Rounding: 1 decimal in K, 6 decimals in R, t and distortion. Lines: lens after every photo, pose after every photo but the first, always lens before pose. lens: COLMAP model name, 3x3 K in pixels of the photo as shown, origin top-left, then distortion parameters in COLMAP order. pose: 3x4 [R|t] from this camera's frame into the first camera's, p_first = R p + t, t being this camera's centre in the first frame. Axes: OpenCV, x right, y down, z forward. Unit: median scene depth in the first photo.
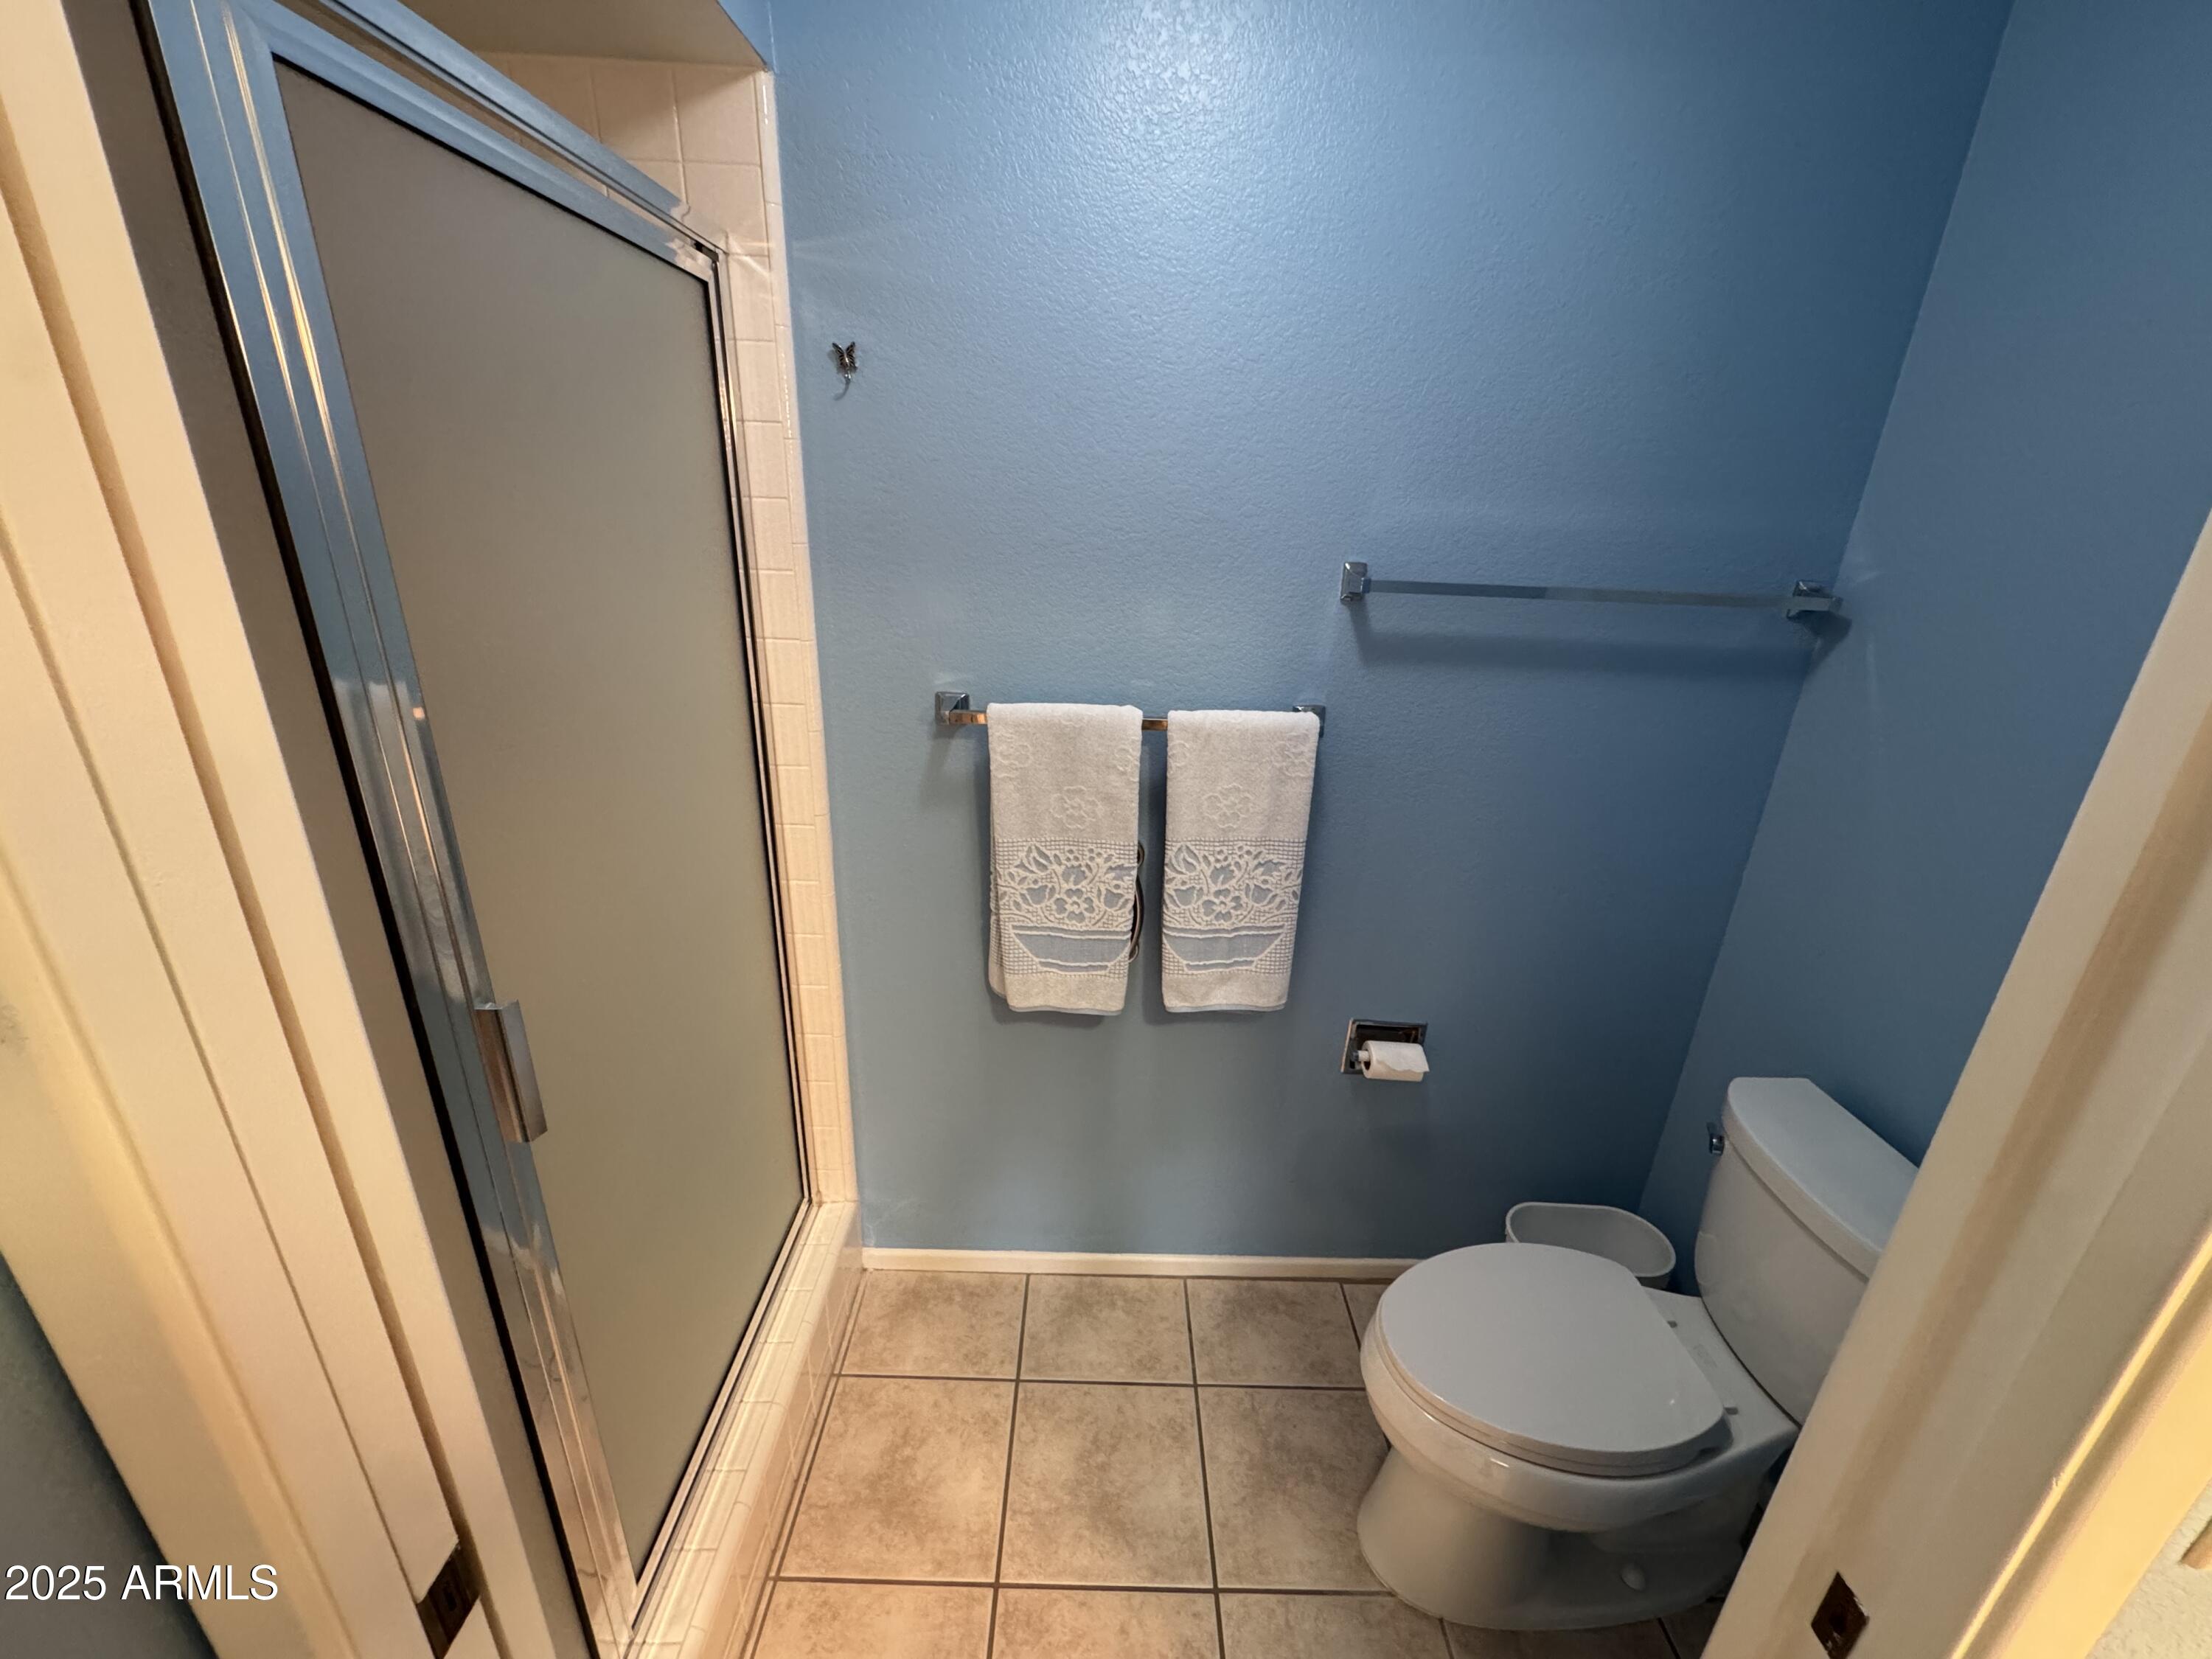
lens RADIAL K [[887.9, 0, 1106.0], [0, 887.9, 829.5], [0, 0, 1]] dist [-0.003006, -0.000400]
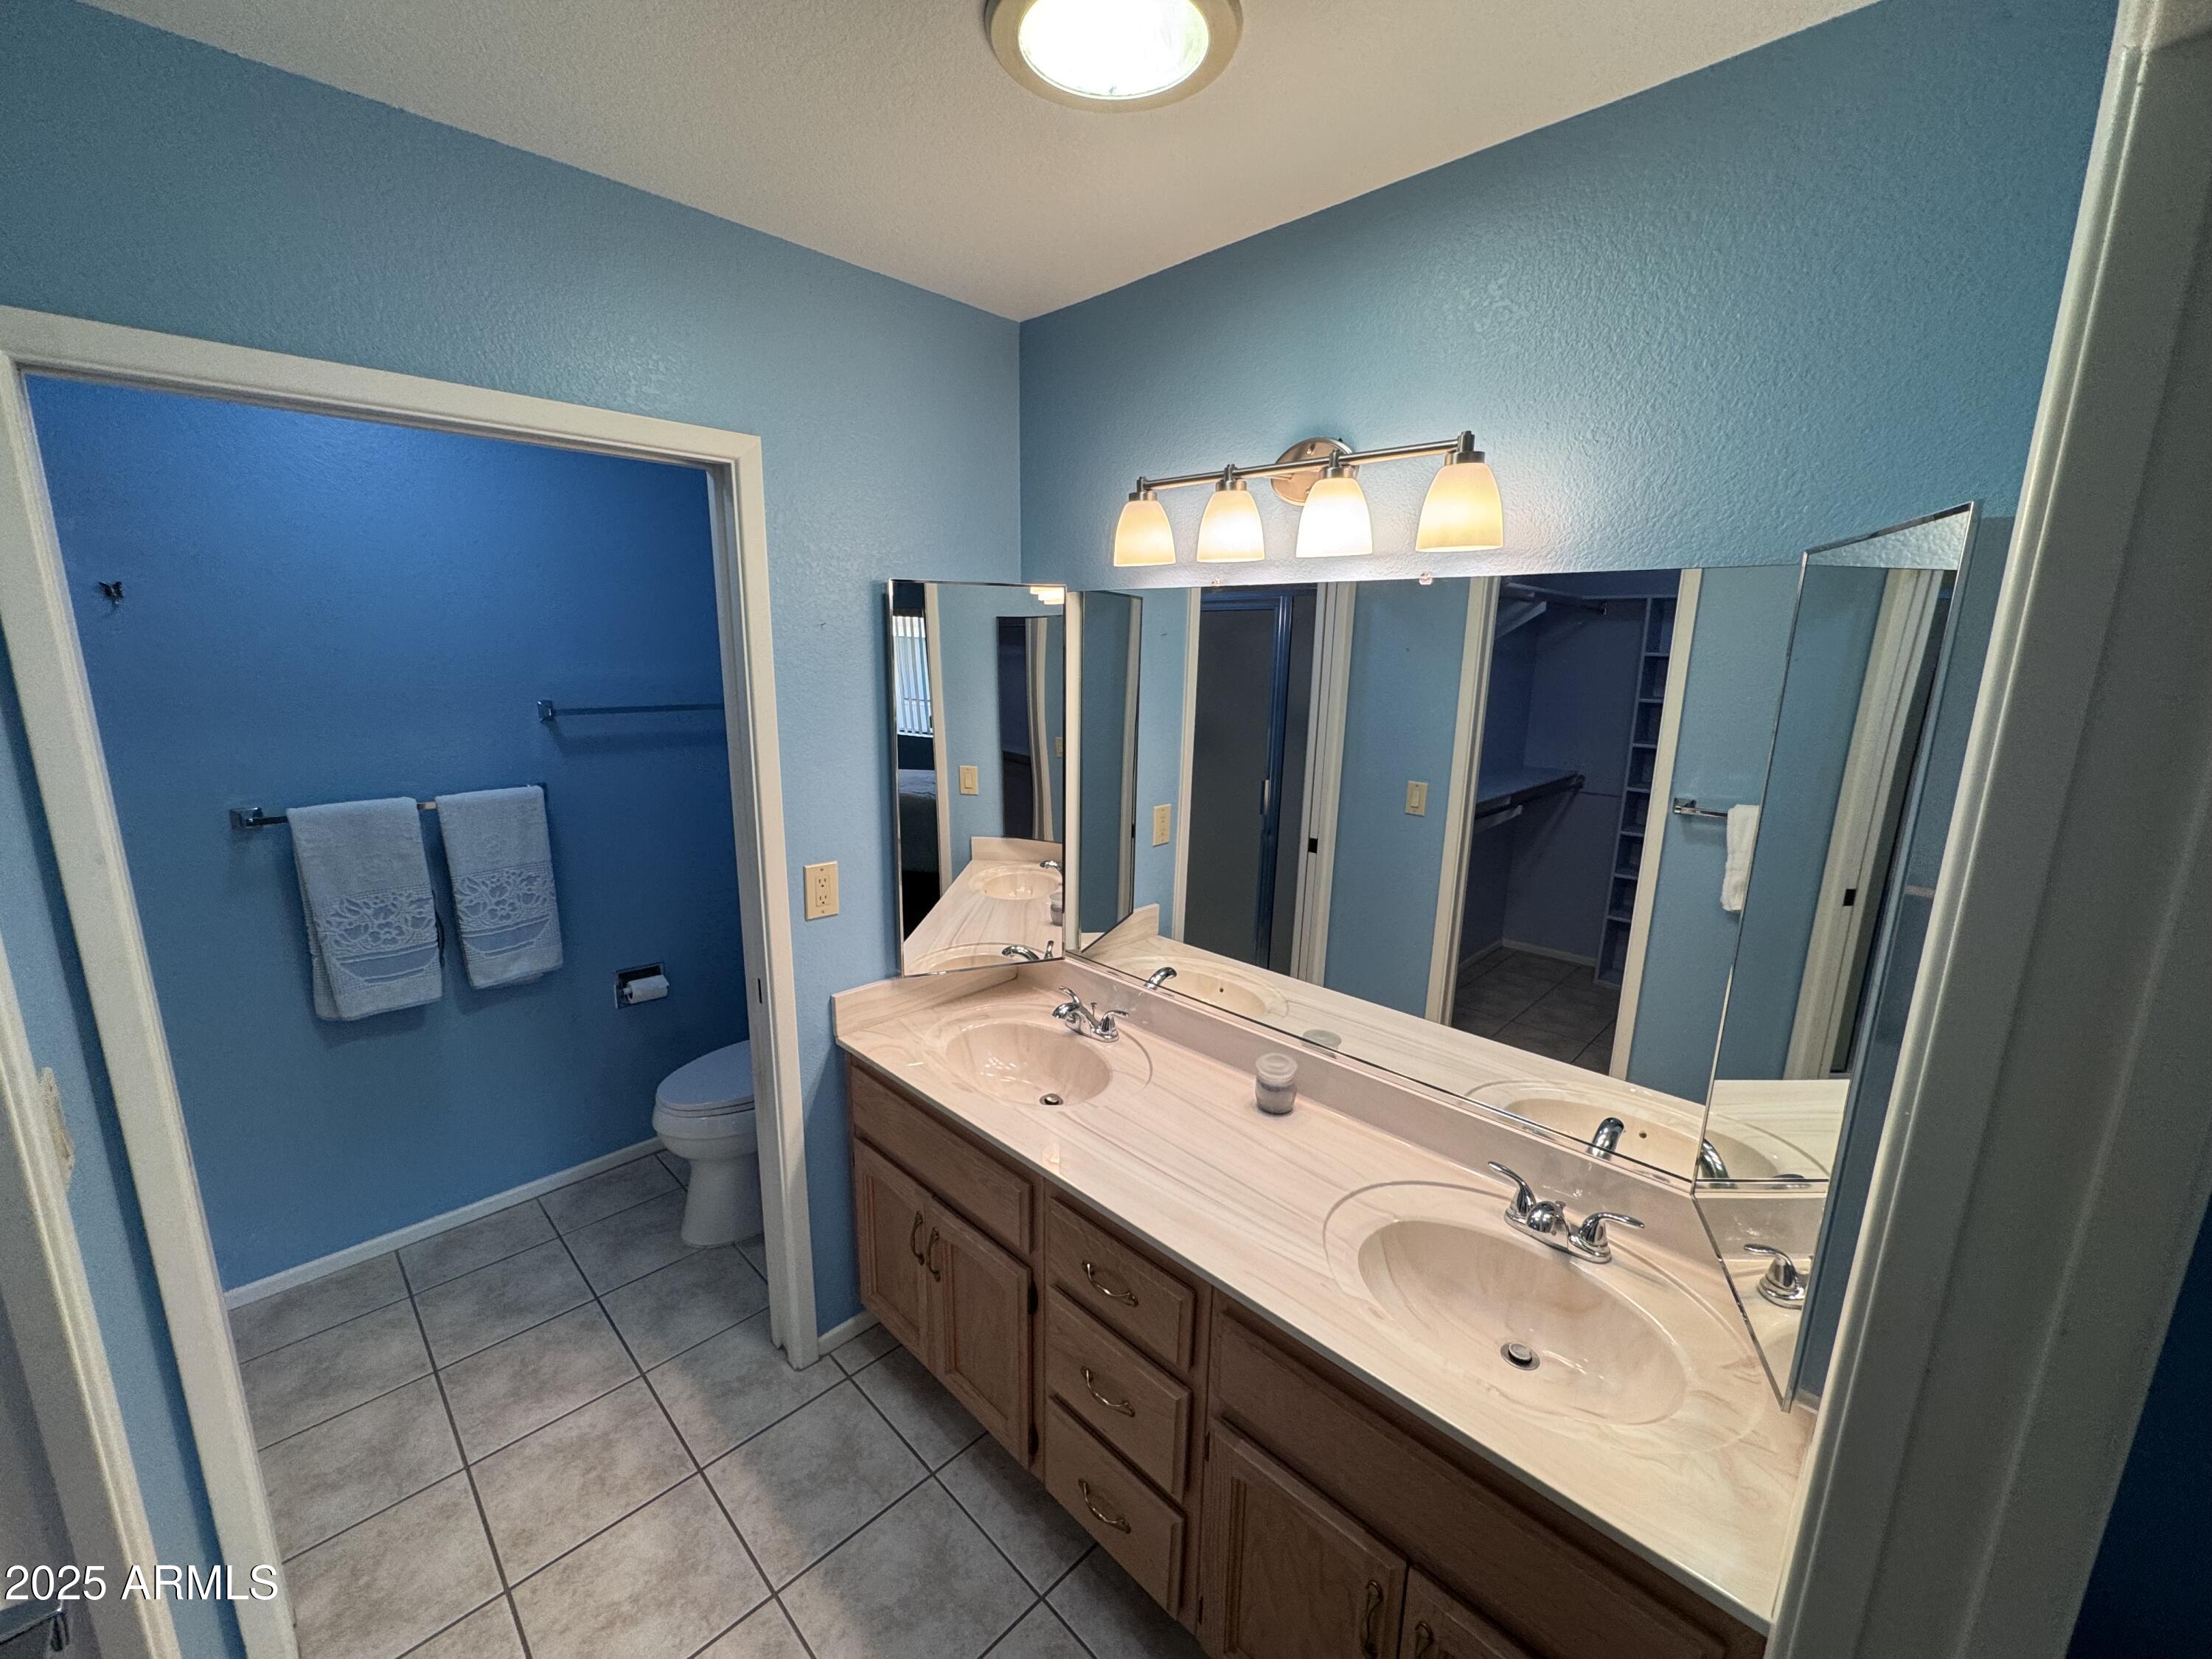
lens RADIAL K [[887.9, 0, 1106.0], [0, 887.9, 829.5], [0, 0, 1]] dist [-0.003006, -0.000400]
pose [[0.707830, -0.169691, 0.685698, -0.172959], [0.258846, 0.965505, -0.028264, 0.273281], [-0.657249, 0.197496, 0.727337, -0.921907]]
